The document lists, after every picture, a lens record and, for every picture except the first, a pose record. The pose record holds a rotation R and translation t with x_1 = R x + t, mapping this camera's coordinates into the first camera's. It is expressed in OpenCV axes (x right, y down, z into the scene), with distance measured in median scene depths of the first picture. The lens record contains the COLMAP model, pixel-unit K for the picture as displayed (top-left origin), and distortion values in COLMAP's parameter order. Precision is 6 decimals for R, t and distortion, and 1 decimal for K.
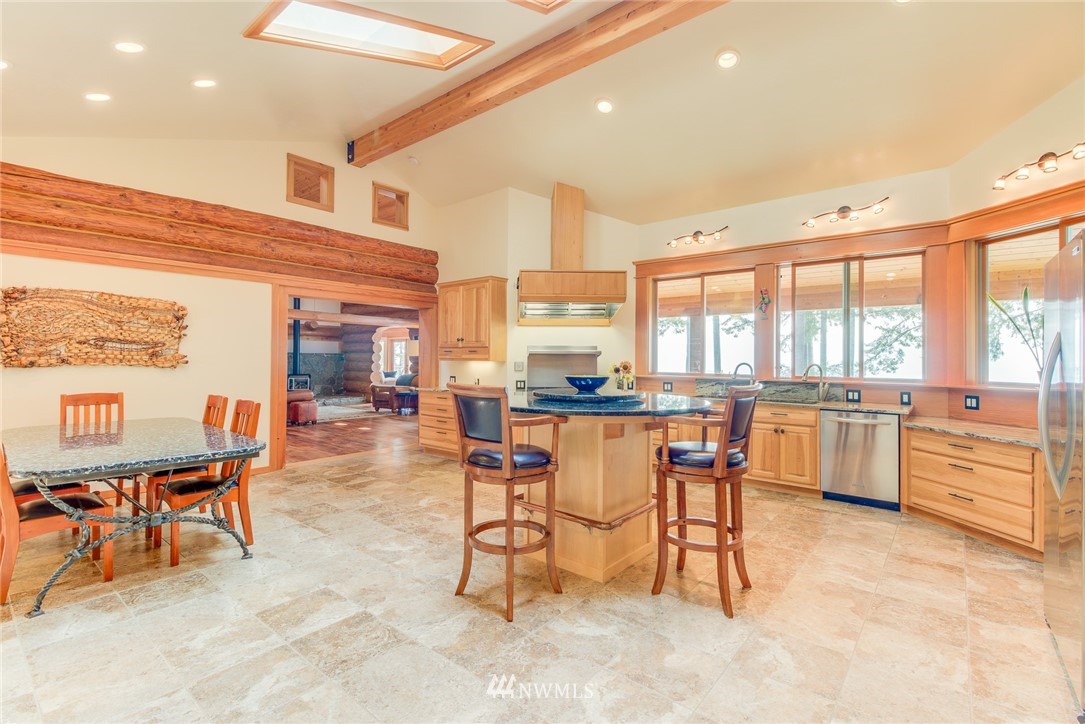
lens RADIAL K [[499.3, 0, 555.7], [0, 499.3, 355.2], [0, 0, 1]] dist [0.017546, -0.012395]
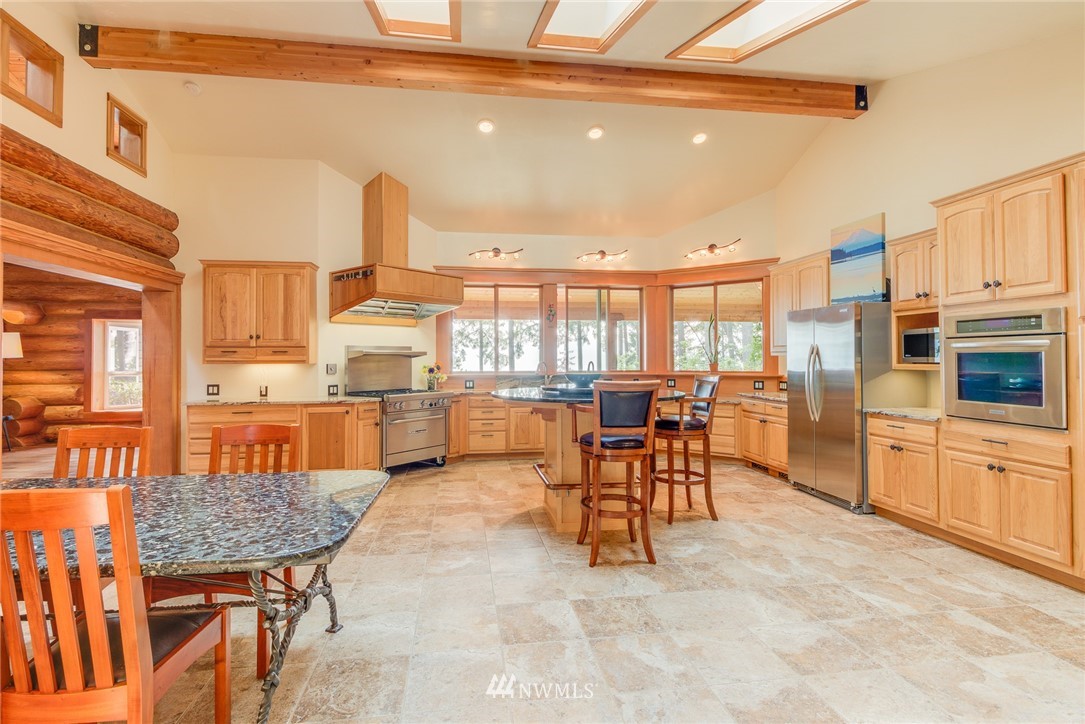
lens RADIAL K [[499.3, 0, 550.0], [0, 499.3, 353.9], [0, 0, 1]] dist [0.017546, -0.012395]
pose [[0.671991, -0.002014, 0.740557, -0.465703], [0.002594, 0.999997, 0.000365, -0.002987], [-0.740555, 0.001676, 0.671993, 0.127797]]
